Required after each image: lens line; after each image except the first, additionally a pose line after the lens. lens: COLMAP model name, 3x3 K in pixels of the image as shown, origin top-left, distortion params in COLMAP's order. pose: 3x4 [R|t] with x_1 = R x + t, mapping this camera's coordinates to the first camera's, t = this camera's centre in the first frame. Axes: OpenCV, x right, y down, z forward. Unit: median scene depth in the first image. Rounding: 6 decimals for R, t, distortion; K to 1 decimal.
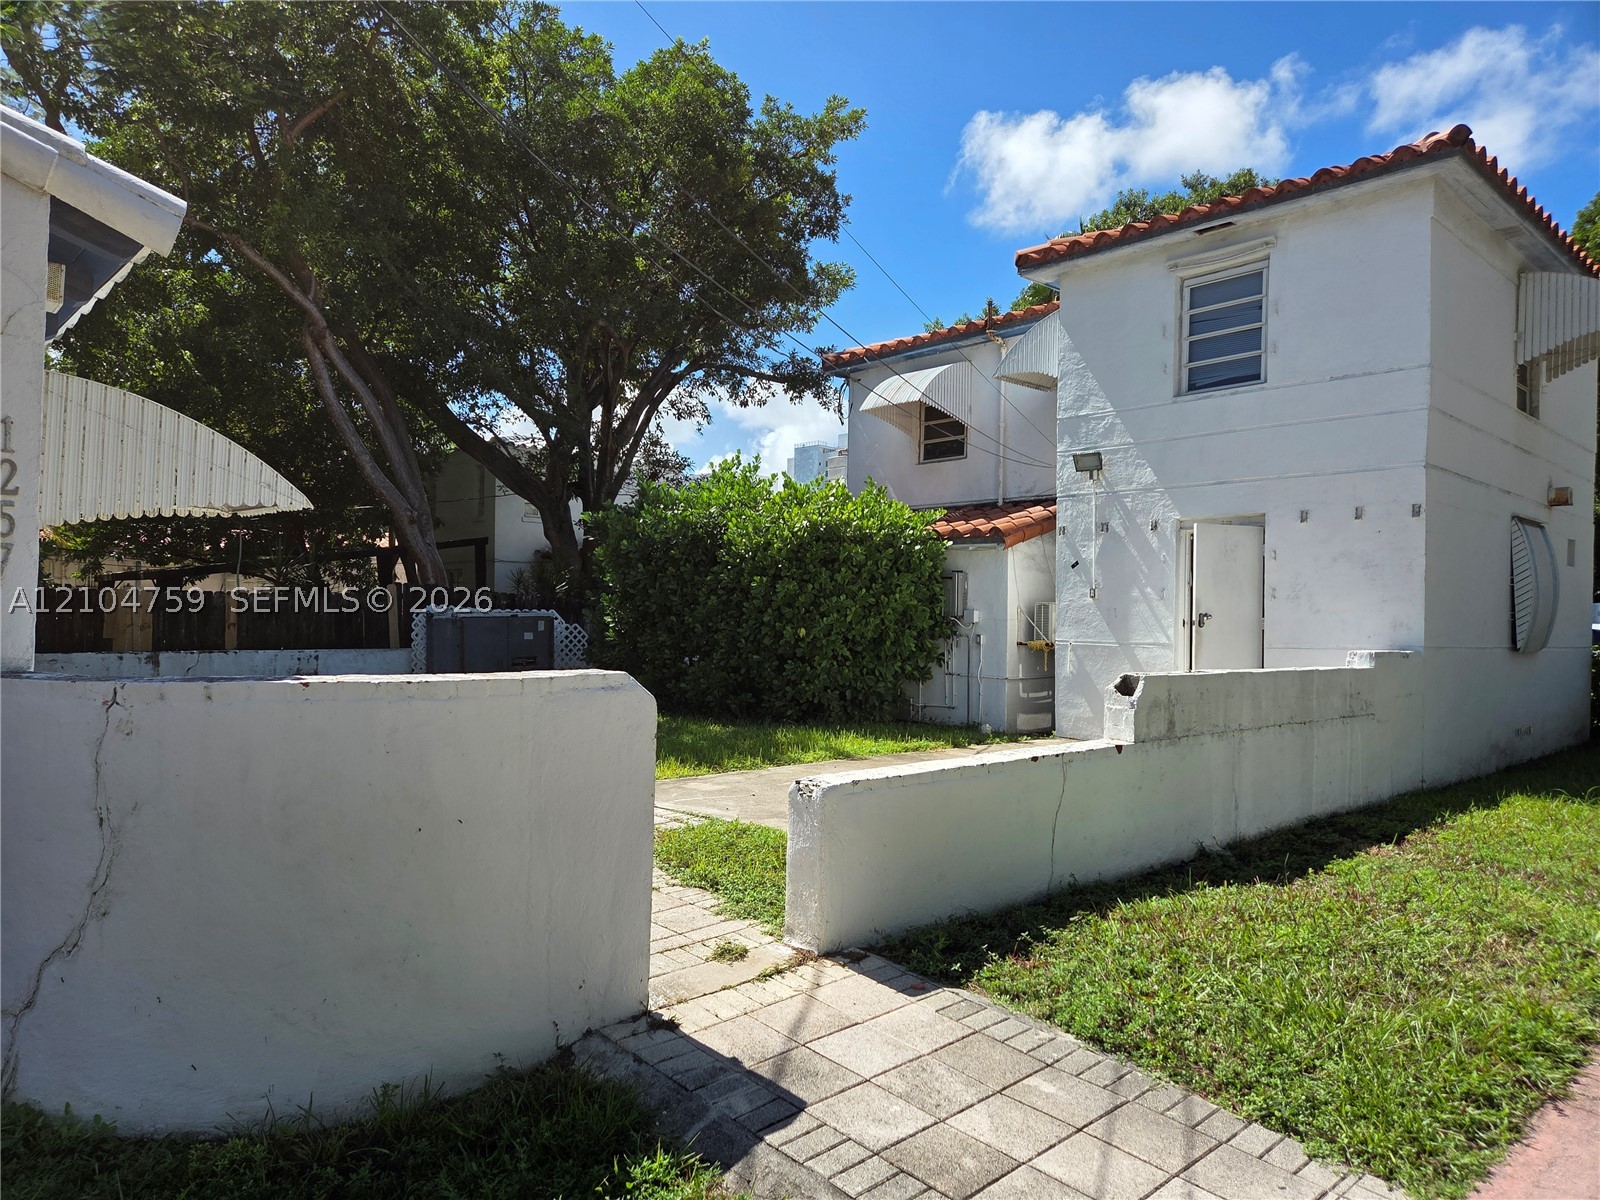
lens RADIAL K [[1042.1, 0, 808.7], [0, 1042.1, 601.7], [0, 0, 1]] dist [0.073671, -0.054520]
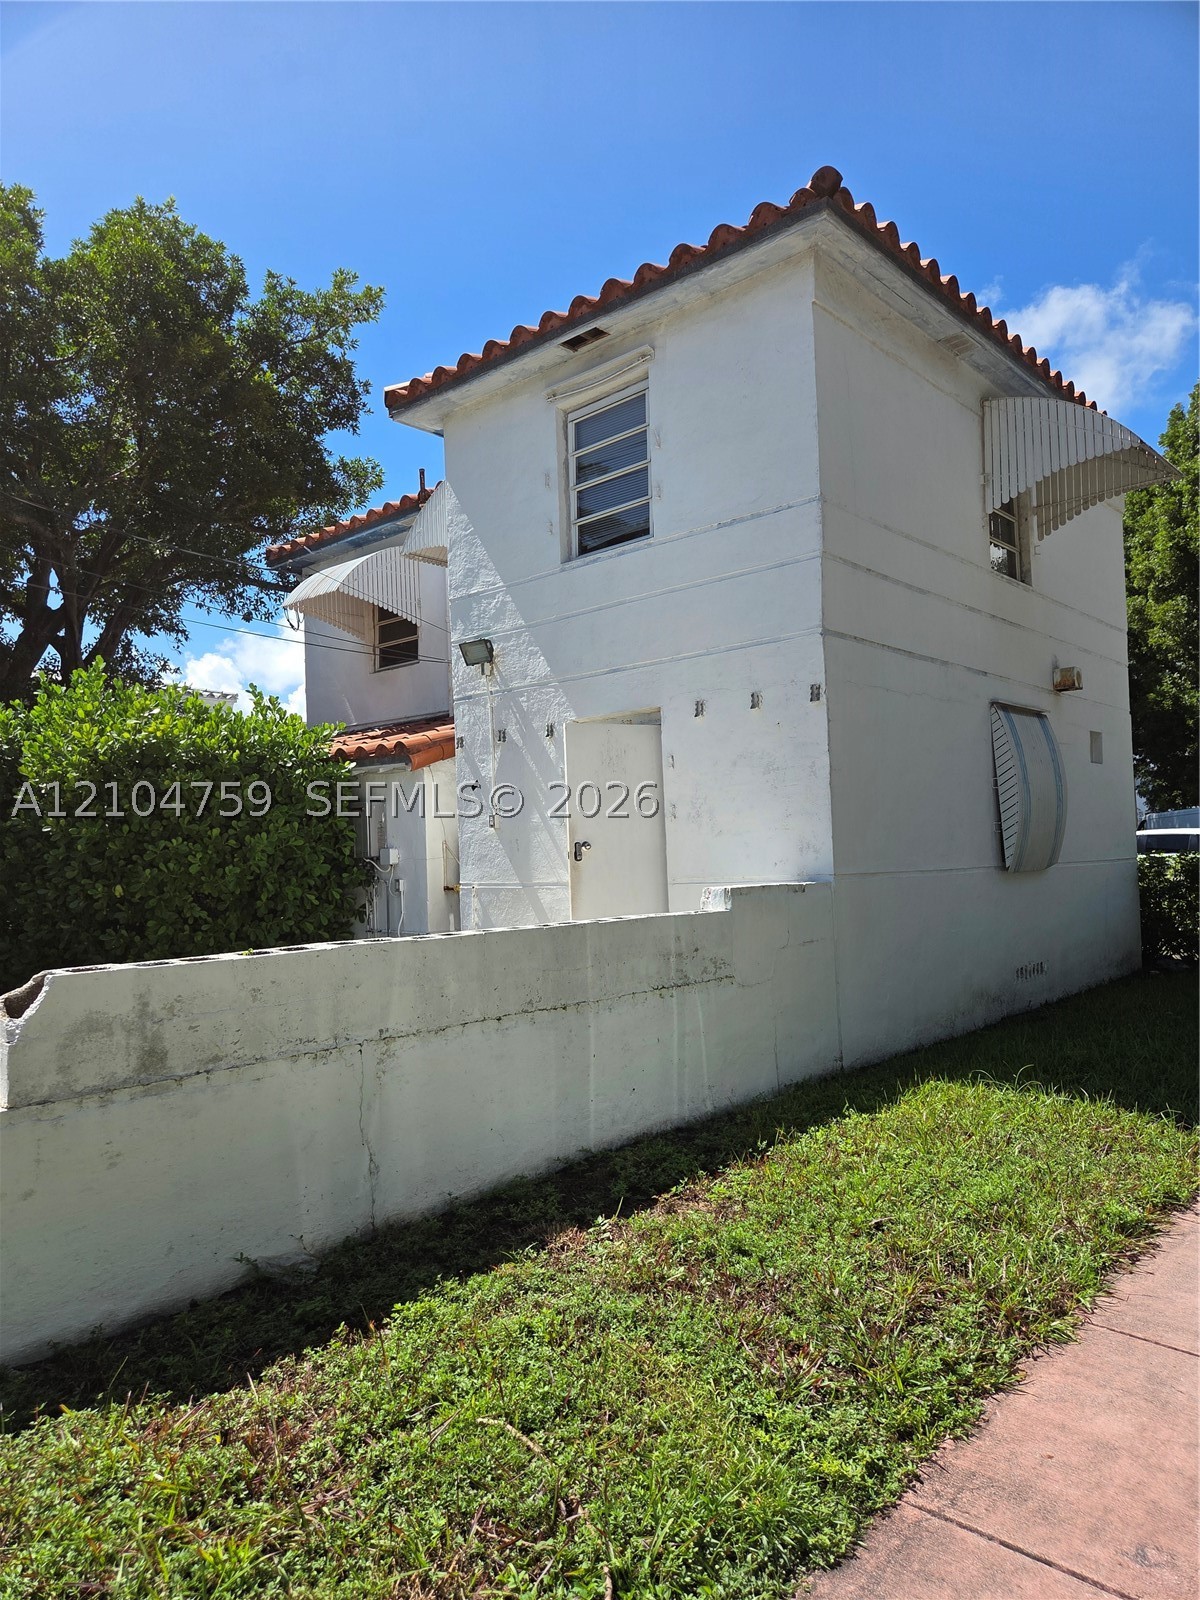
lens RADIAL K [[1042.1, 0, 600.0], [0, 1042.1, 800.0], [0, 0, 1]] dist [0.073671, -0.054520]
pose [[0.996182, -0.043111, 0.075915, 0.304829], [0.045771, 0.998385, -0.033664, 0.006140], [-0.074342, 0.037010, 0.996546, 0.235983]]
